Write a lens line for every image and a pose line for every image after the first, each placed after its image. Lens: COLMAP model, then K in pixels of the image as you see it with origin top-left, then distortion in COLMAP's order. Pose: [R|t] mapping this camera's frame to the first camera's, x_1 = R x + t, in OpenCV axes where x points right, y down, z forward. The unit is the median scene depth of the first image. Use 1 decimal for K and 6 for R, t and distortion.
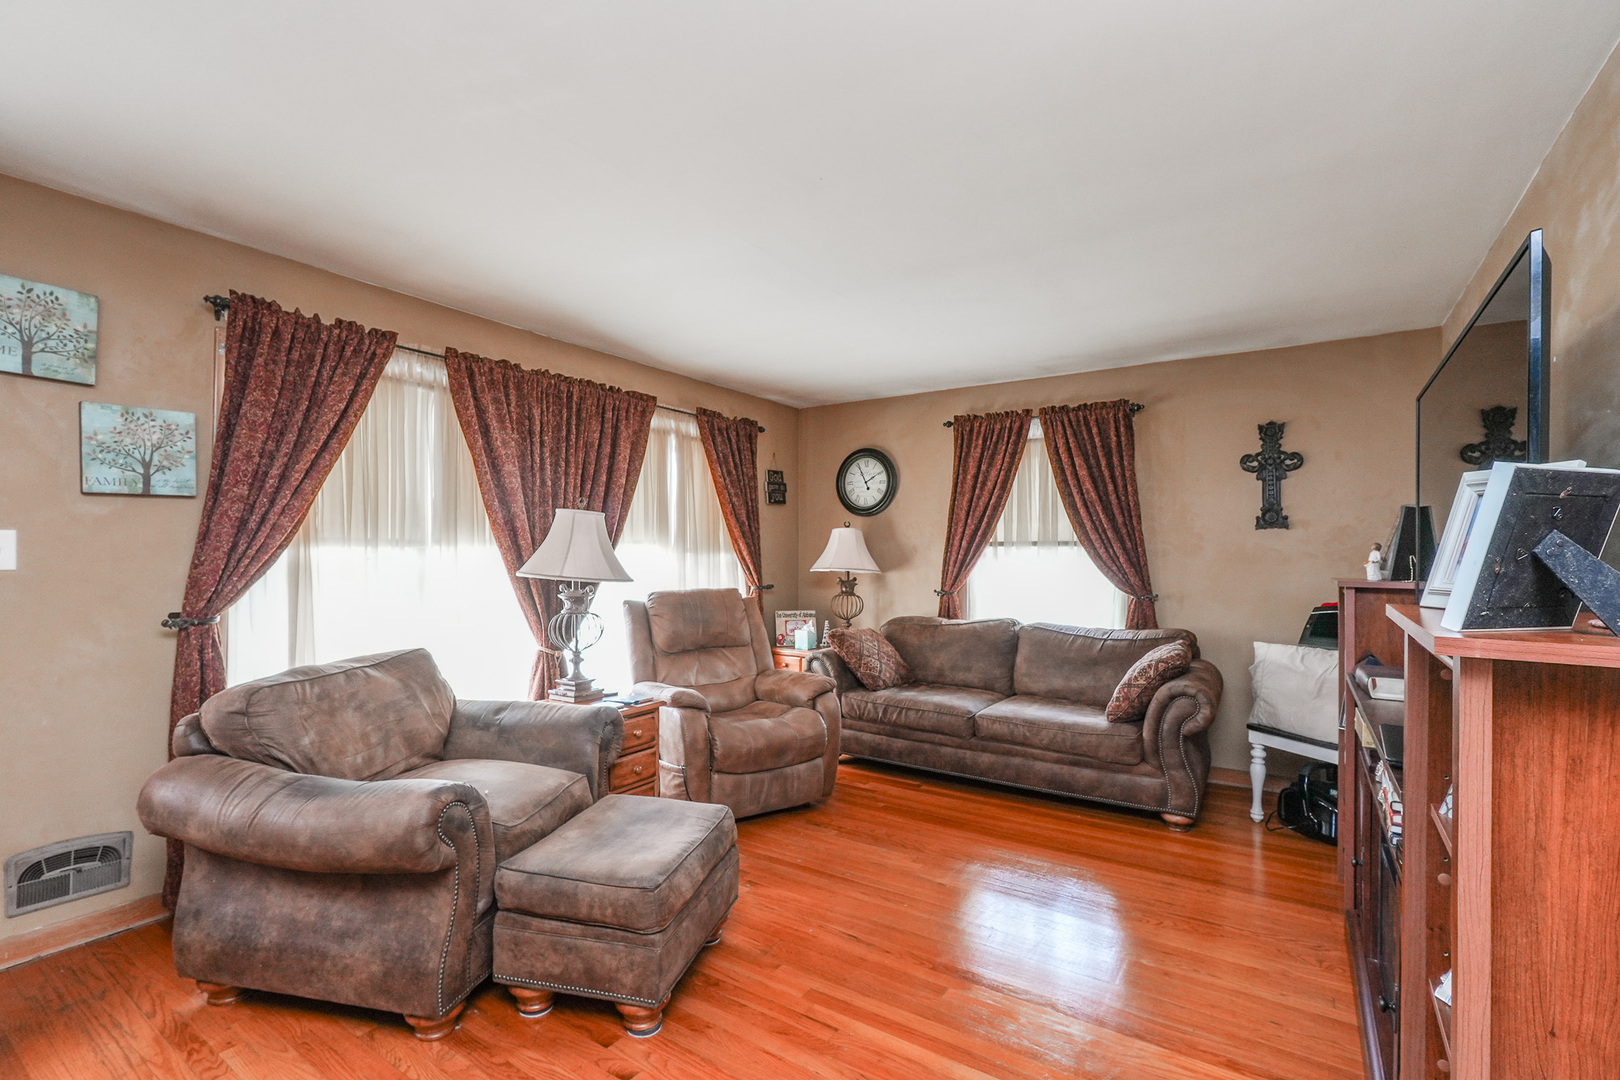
lens RADIAL K [[739.8, 0, 810.0], [0, 739.8, 540.0], [0, 0, 1]] dist [-0.013764, 0.008071]
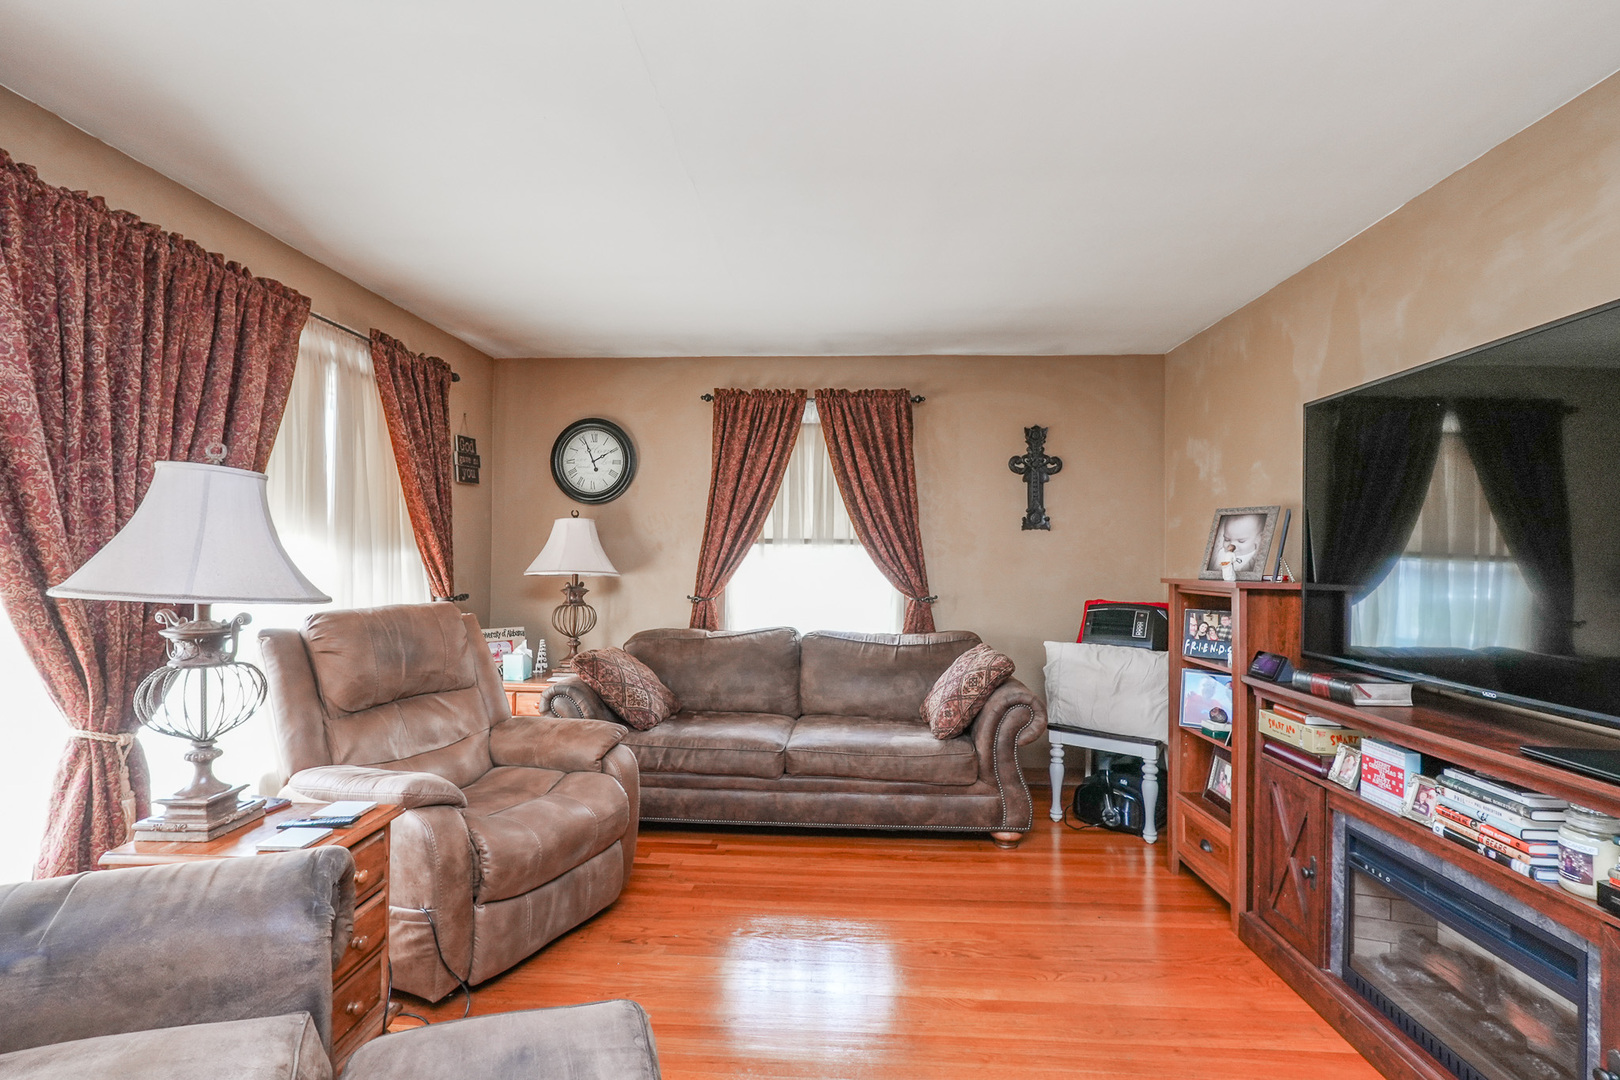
lens RADIAL K [[739.8, 0, 810.0], [0, 739.8, 540.0], [0, 0, 1]] dist [-0.013764, 0.008071]
pose [[0.858273, 0.012589, 0.513039, -0.168703], [-0.014160, 0.999899, -0.000847, 0.004541], [-0.512998, -0.006538, 0.858365, 0.262036]]
